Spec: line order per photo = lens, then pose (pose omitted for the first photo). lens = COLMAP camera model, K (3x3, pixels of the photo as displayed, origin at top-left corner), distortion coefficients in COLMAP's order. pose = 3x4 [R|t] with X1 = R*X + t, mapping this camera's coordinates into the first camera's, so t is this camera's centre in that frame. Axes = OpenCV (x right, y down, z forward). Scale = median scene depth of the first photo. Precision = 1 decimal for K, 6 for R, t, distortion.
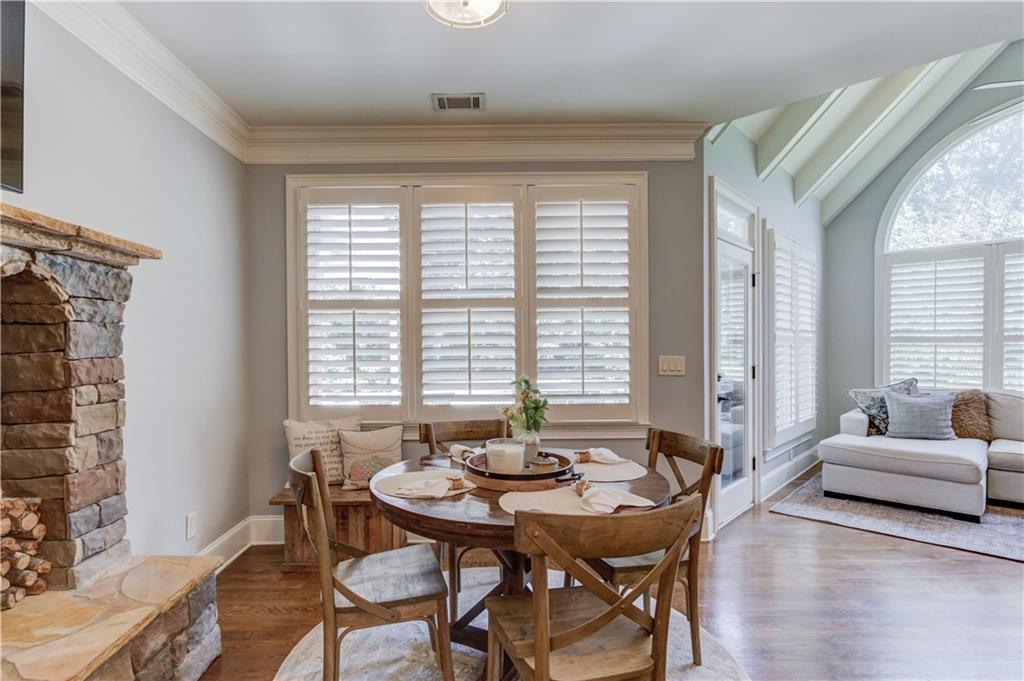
lens RADIAL K [[492.2, 0, 507.3], [0, 492.2, 353.2], [0, 0, 1]] dist [-0.006054, 0.000506]
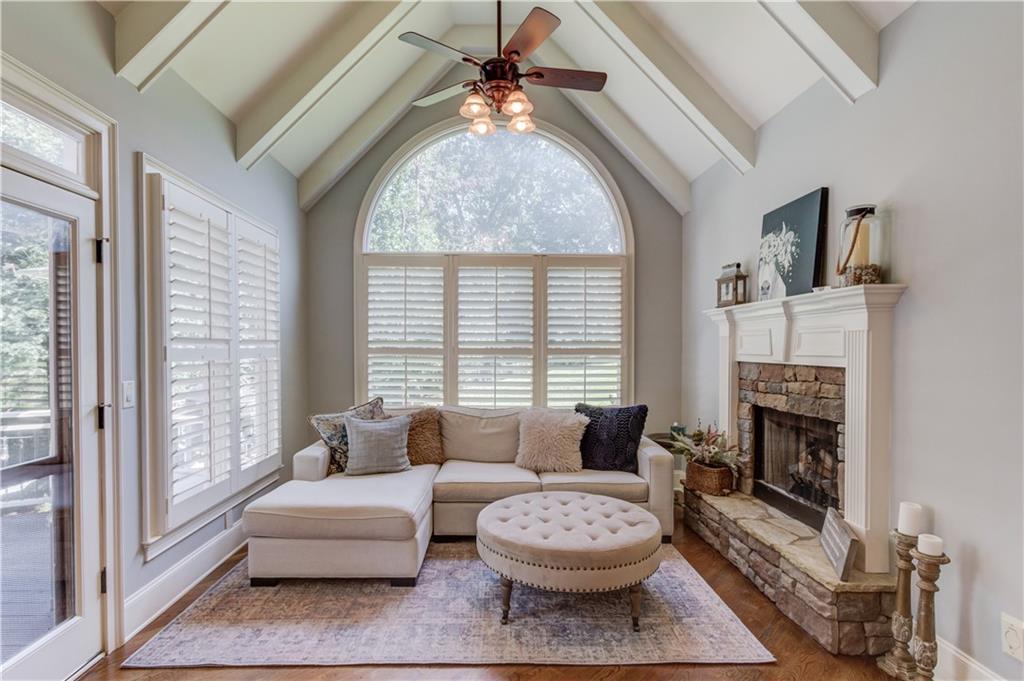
lens RADIAL K [[492.2, 0, 507.3], [0, 492.2, 353.2], [0, 0, 1]] dist [-0.006054, 0.000506]
pose [[0.682052, -0.006873, 0.731271, 0.384268], [0.006852, 0.999972, 0.003008, -0.030627], [-0.731271, 0.002959, 0.682080, 0.268829]]
